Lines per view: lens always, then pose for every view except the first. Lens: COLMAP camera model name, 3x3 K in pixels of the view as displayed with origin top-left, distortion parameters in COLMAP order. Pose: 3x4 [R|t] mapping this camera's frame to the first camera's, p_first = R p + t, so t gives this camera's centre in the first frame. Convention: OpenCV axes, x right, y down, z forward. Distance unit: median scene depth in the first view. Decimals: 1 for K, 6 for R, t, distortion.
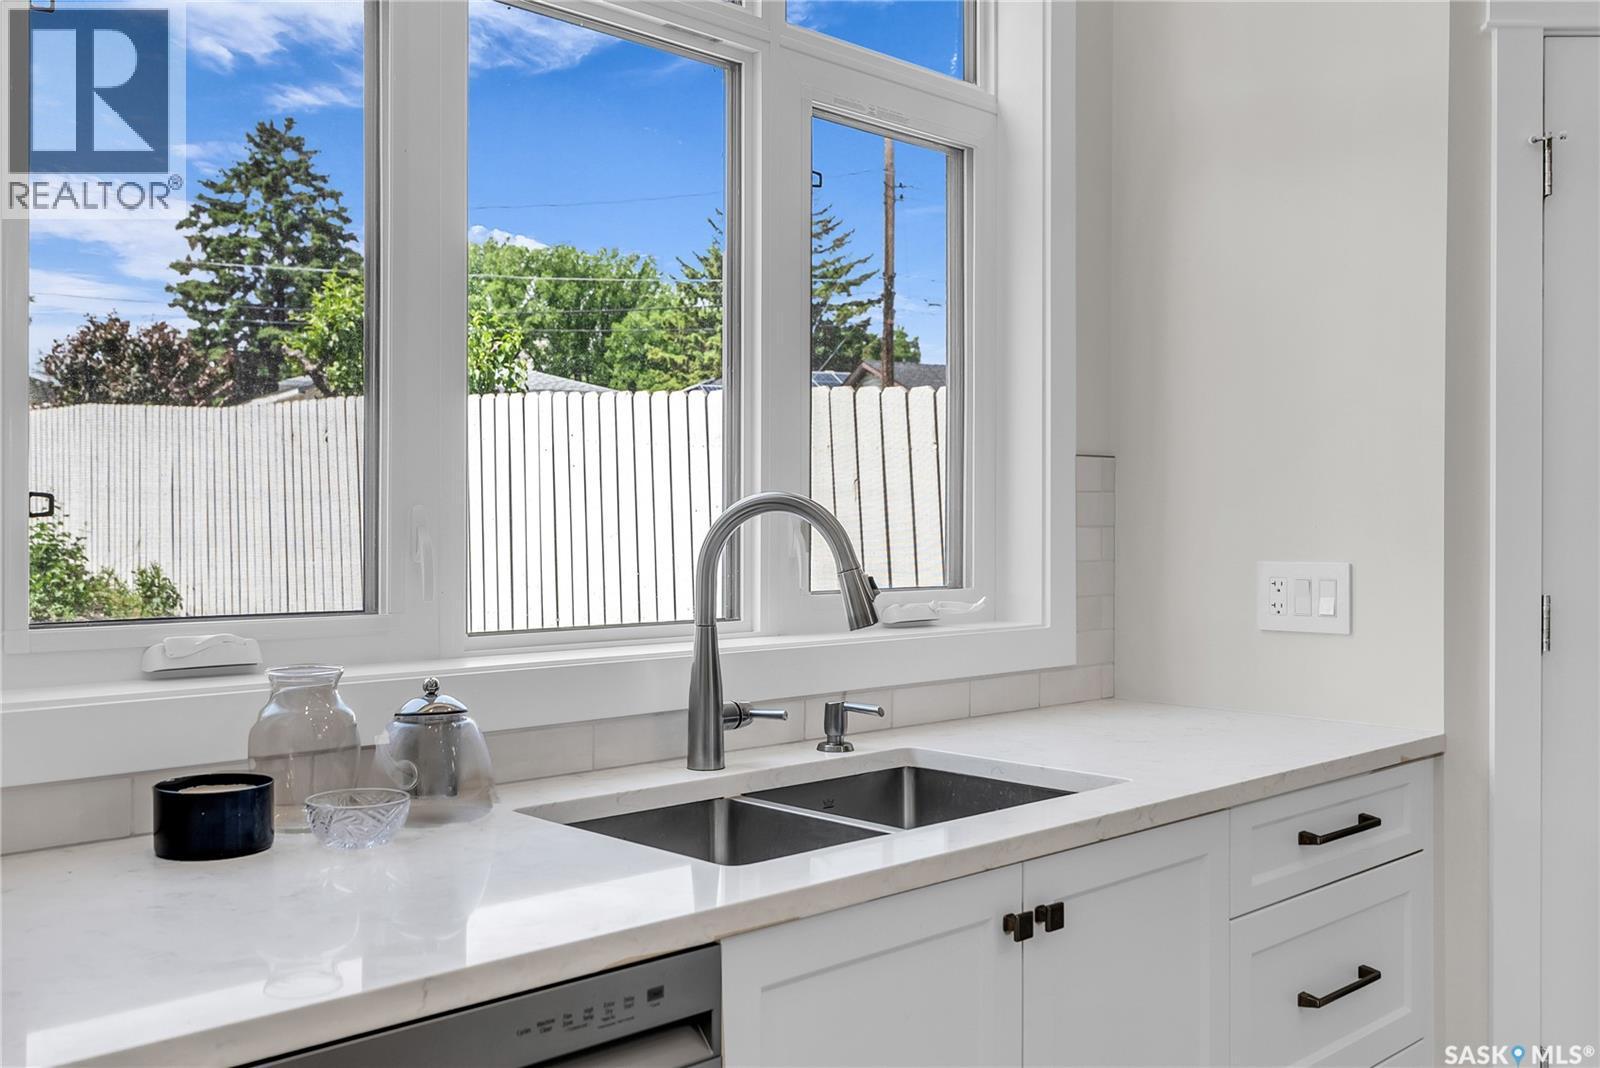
lens RADIAL K [[1453.3, 0, 800.3], [0, 1453.3, 524.3], [0, 0, 1]] dist [0.007671, 0.000000]
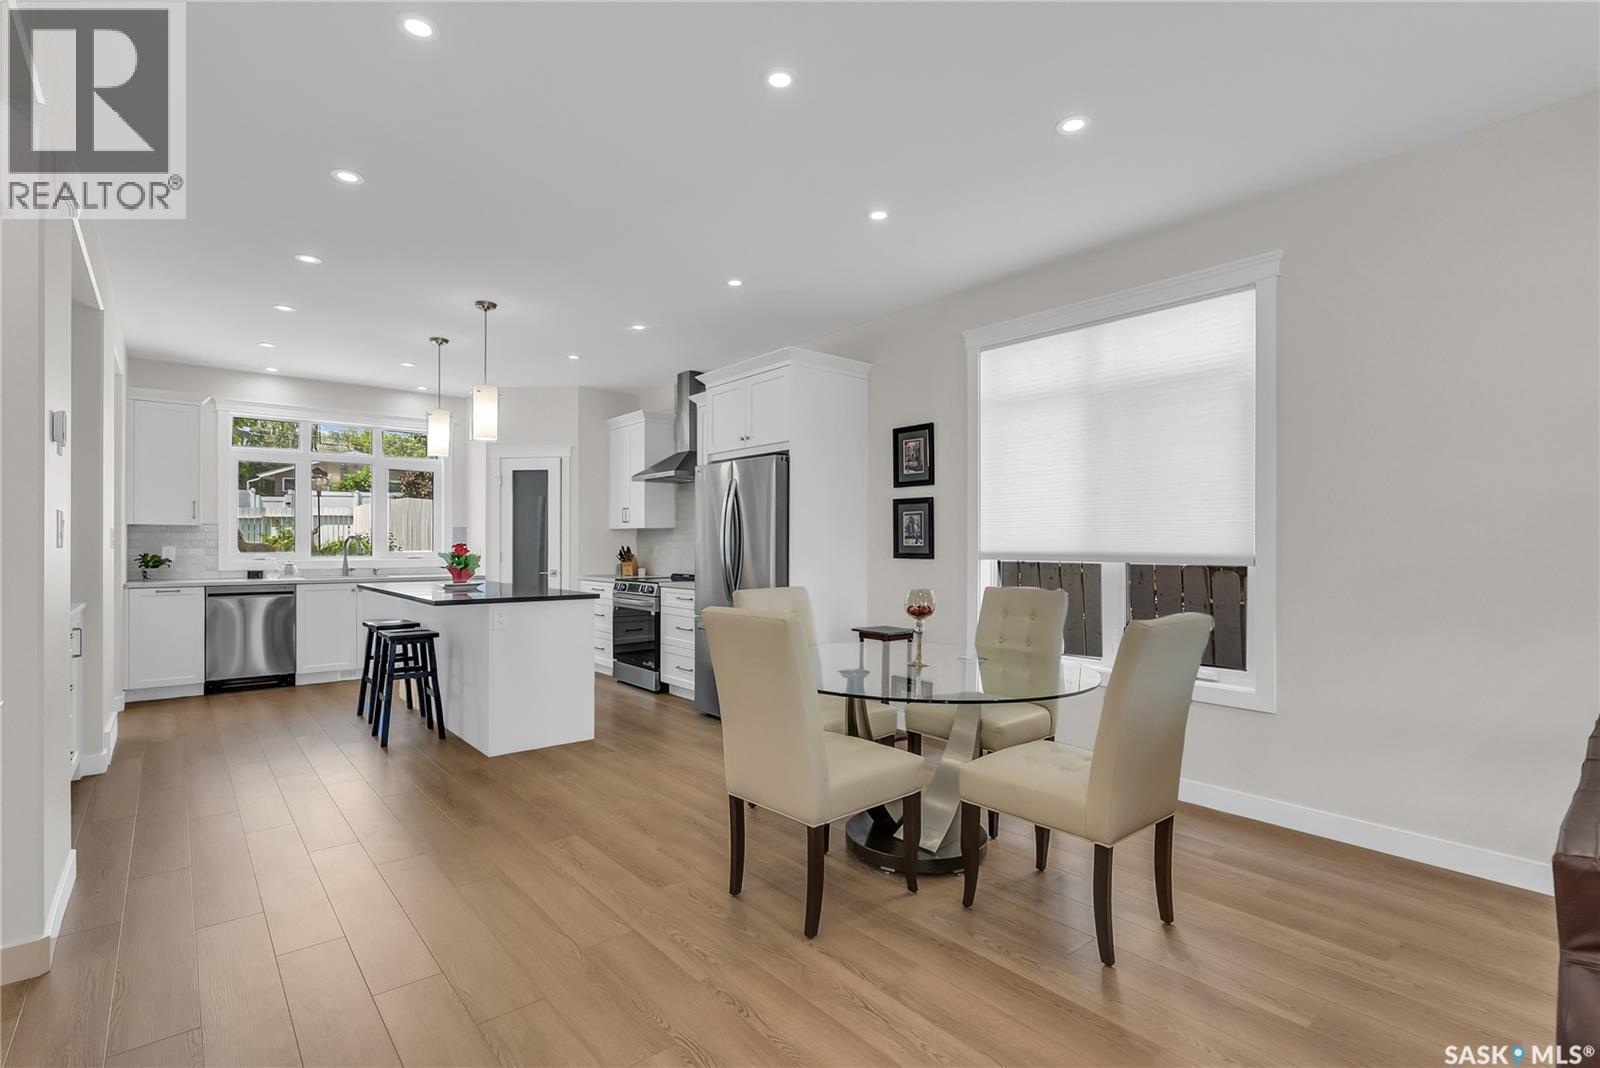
lens RADIAL K [[743.5, 0, 787.4], [0, 743.5, 545.7], [0, 0, 1]] dist [-0.005072, 0.000820]
pose [[0.997958, -0.002125, -0.063845, 2.044087], [0.002151, 0.999998, 0.000337, 0.025359], [0.063844, -0.000474, 0.997960, -2.142338]]
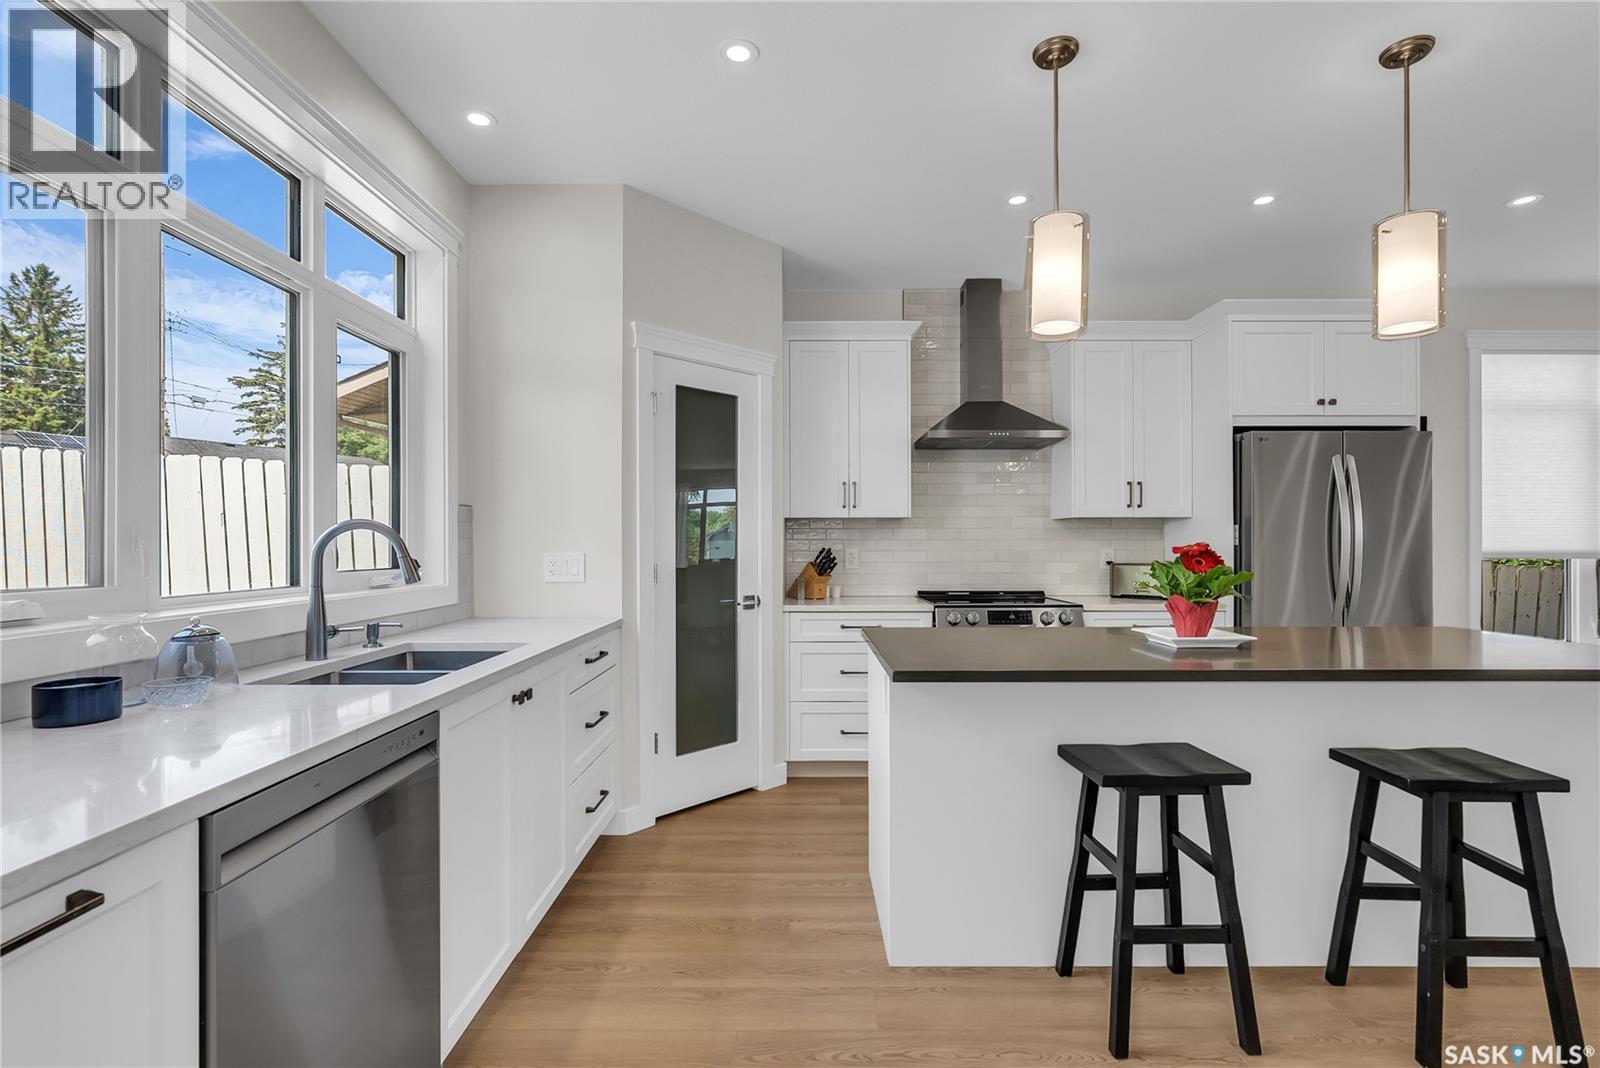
lens RADIAL K [[743.5, 0, 807.3], [0, 743.5, 541.4], [0, 0, 1]] dist [-0.005072, 0.000820]
pose [[0.688370, -0.001931, 0.725357, -0.309636], [0.004313, 0.999990, -0.001431, 0.012437], [-0.725347, 0.004113, 0.688371, -0.152630]]
